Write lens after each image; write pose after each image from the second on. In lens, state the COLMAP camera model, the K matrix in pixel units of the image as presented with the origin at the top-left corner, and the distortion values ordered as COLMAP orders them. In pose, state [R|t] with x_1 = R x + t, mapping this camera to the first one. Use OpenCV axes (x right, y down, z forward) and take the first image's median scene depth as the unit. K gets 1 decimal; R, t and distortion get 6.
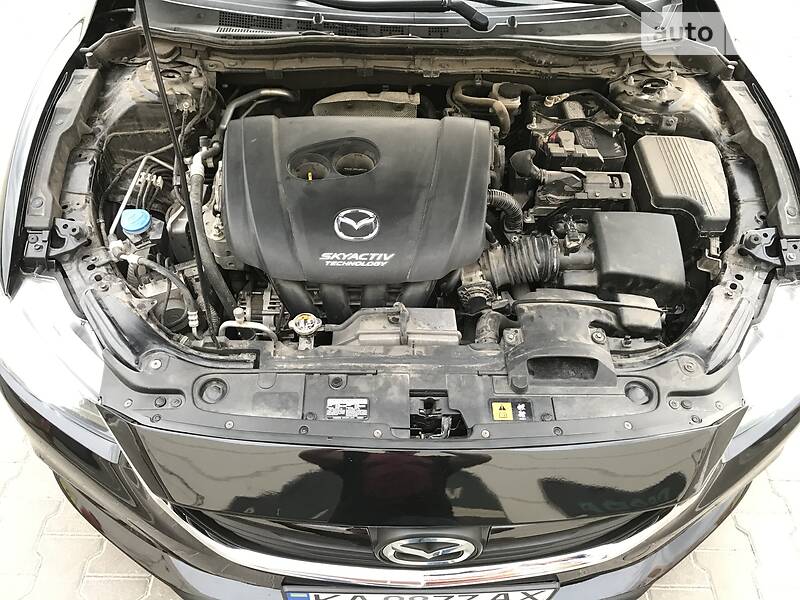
lens RADIAL K [[673.3, 0, 395.4], [0, 673.3, 298.2], [0, 0, 1]] dist [0.020802, -0.031082]
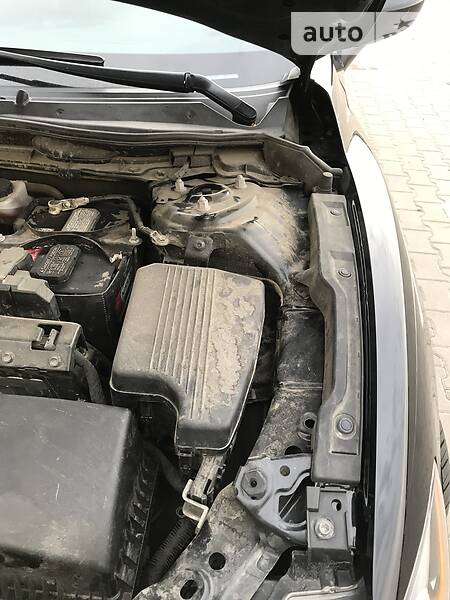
lens RADIAL K [[504.9, 0, 229.4], [0, 504.9, 301.2], [0, 0, 1]] dist [0.020802, -0.031082]
pose [[0.995235, 0.068788, -0.069106, 0.441418], [-0.078742, 0.984999, -0.153547, -0.131265], [0.057508, 0.158256, 0.985722, 0.513955]]
